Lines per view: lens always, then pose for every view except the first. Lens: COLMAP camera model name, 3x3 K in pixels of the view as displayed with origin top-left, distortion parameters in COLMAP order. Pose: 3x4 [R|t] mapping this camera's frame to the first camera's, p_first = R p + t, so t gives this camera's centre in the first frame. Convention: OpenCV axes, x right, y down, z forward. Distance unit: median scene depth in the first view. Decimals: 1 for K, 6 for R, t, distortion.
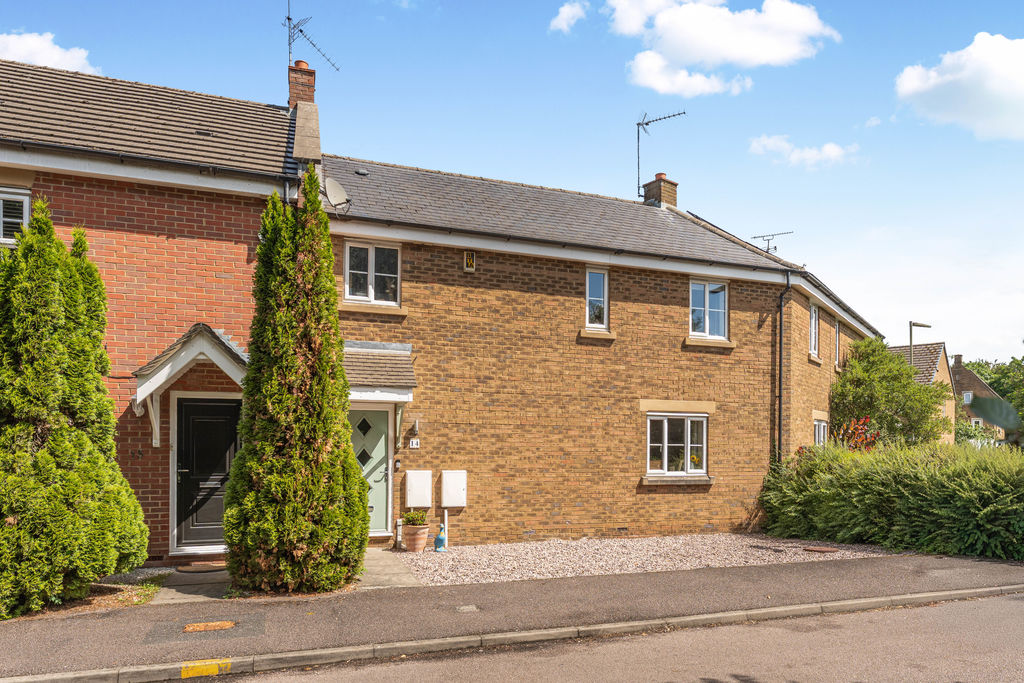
lens RADIAL K [[518.1, 0, 512.0], [0, 518.1, 341.5], [0, 0, 1]] dist [-0.000918, -0.000283]
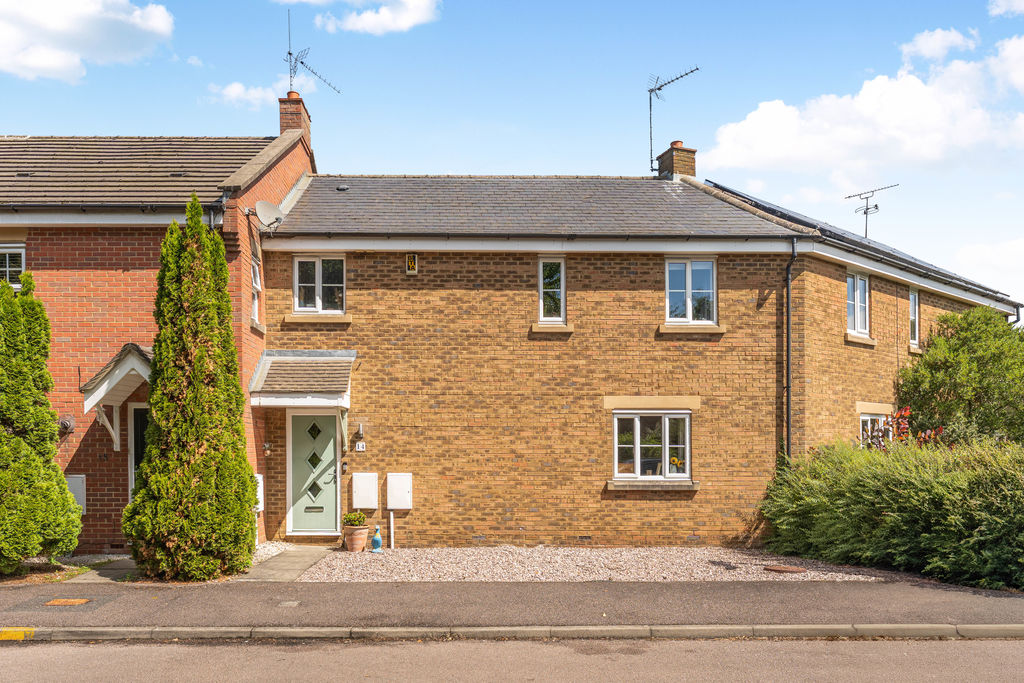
lens RADIAL K [[541.5, 0, 512.0], [0, 541.5, 341.5], [0, 0, 1]] dist [-0.000601, -0.000200]
pose [[0.963503, -0.059988, -0.260890, 0.362867], [0.059685, 0.998176, -0.009093, 0.015398], [0.260959, -0.006810, 0.965326, 0.040378]]
